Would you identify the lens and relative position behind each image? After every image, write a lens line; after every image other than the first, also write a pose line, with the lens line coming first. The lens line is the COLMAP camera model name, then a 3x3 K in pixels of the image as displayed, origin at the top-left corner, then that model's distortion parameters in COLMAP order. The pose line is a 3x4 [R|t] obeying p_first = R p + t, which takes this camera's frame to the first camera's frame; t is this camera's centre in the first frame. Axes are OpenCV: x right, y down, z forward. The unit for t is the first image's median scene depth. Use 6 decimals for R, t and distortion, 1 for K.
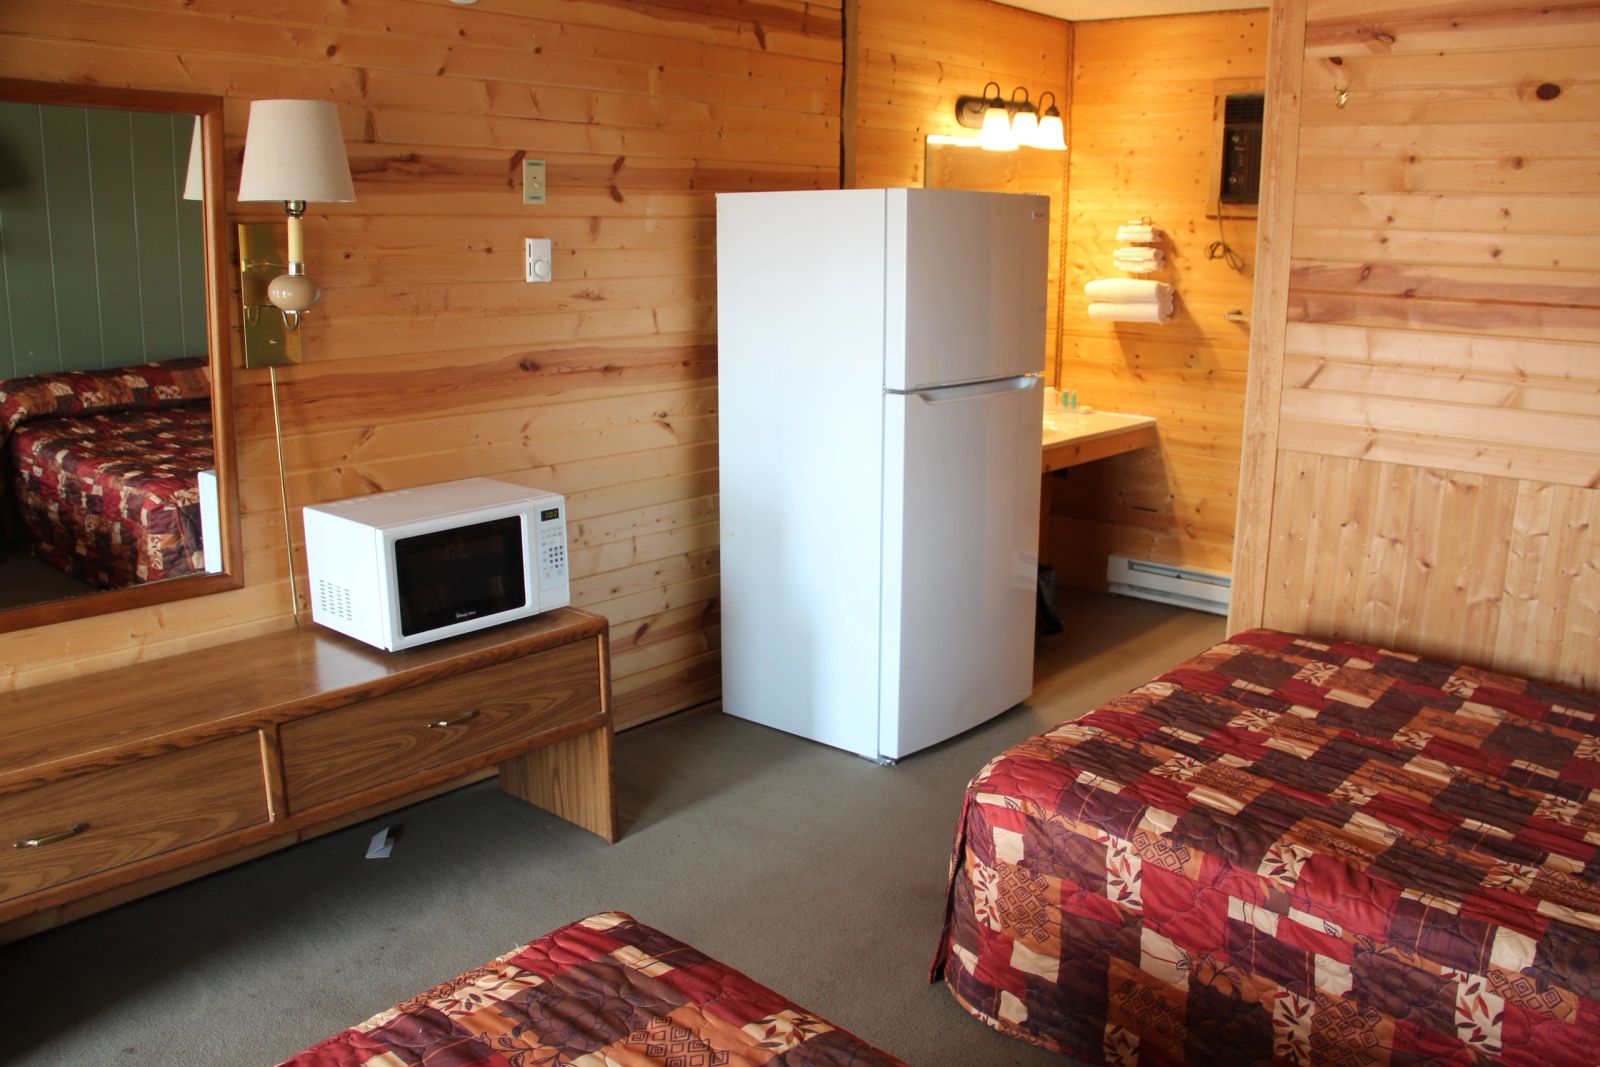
lens RADIAL K [[1343.4, 0, 802.7], [0, 1343.4, 545.2], [0, 0, 1]] dist [-0.129845, 0.019604]
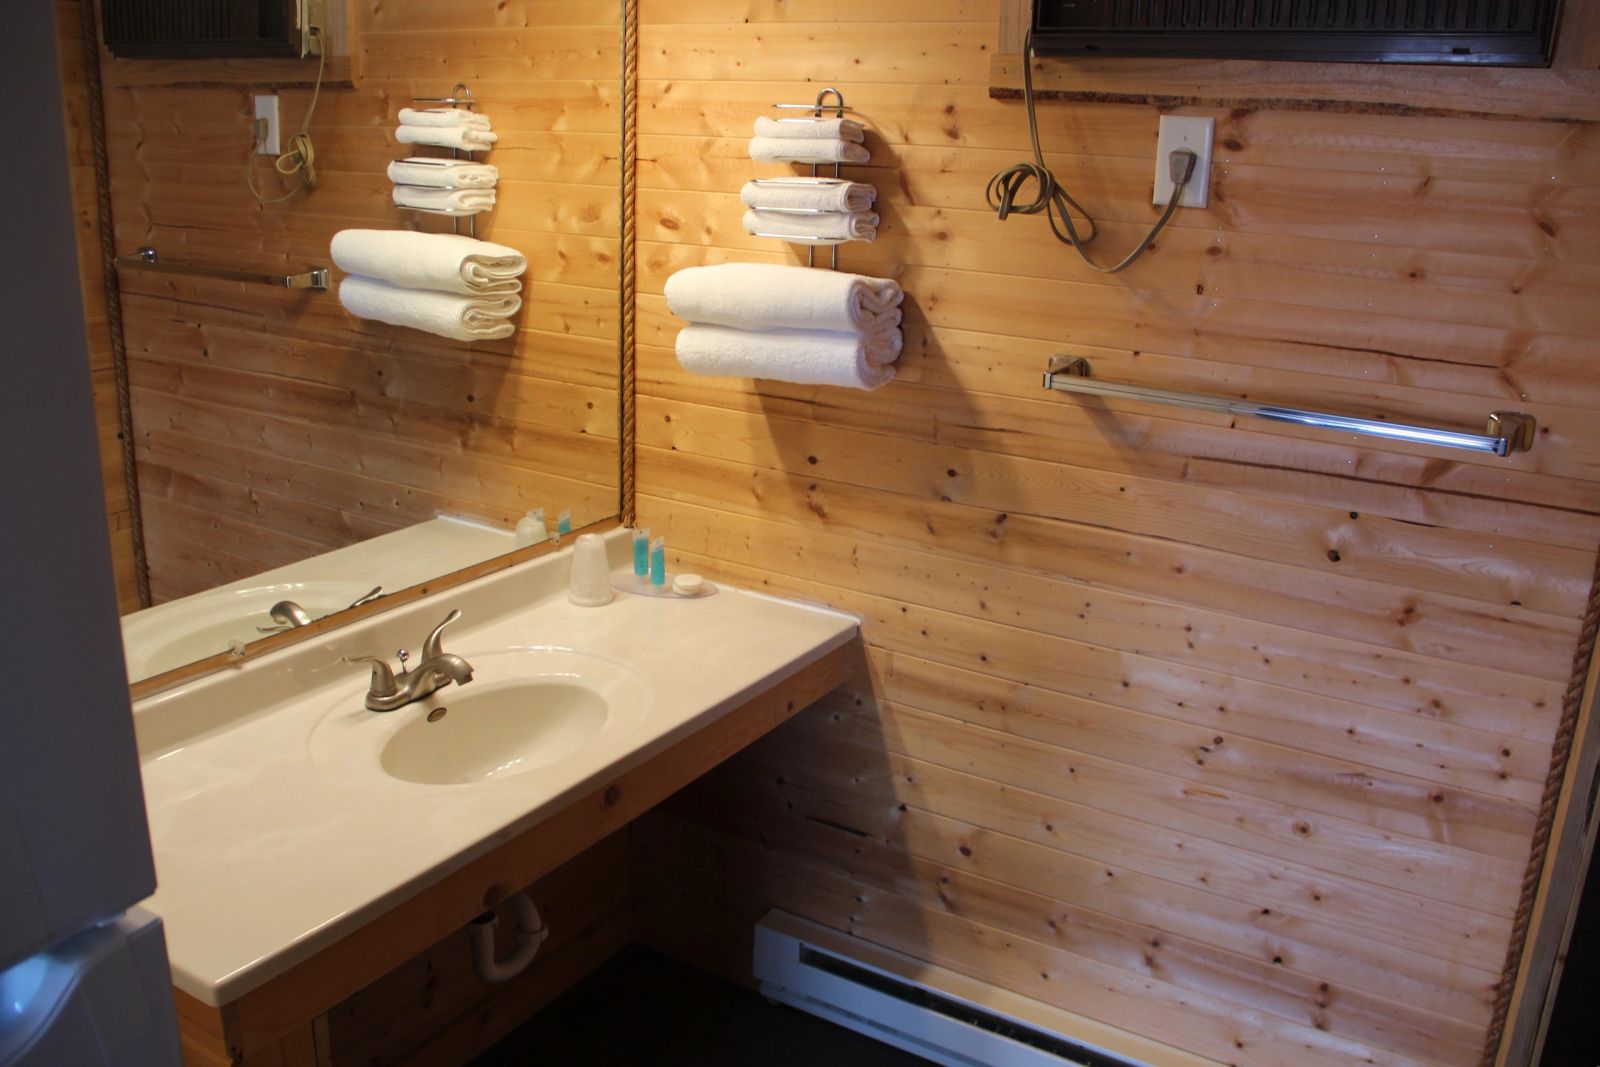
lens RADIAL K [[1343.4, 0, 808.4], [0, 1343.4, 521.5], [0, 0, 1]] dist [-0.129845, 0.019604]
pose [[0.984778, -0.022673, 0.172330, 0.187418], [0.013867, 0.998544, 0.052132, -0.148159], [-0.173261, -0.048949, 0.983659, 0.630240]]
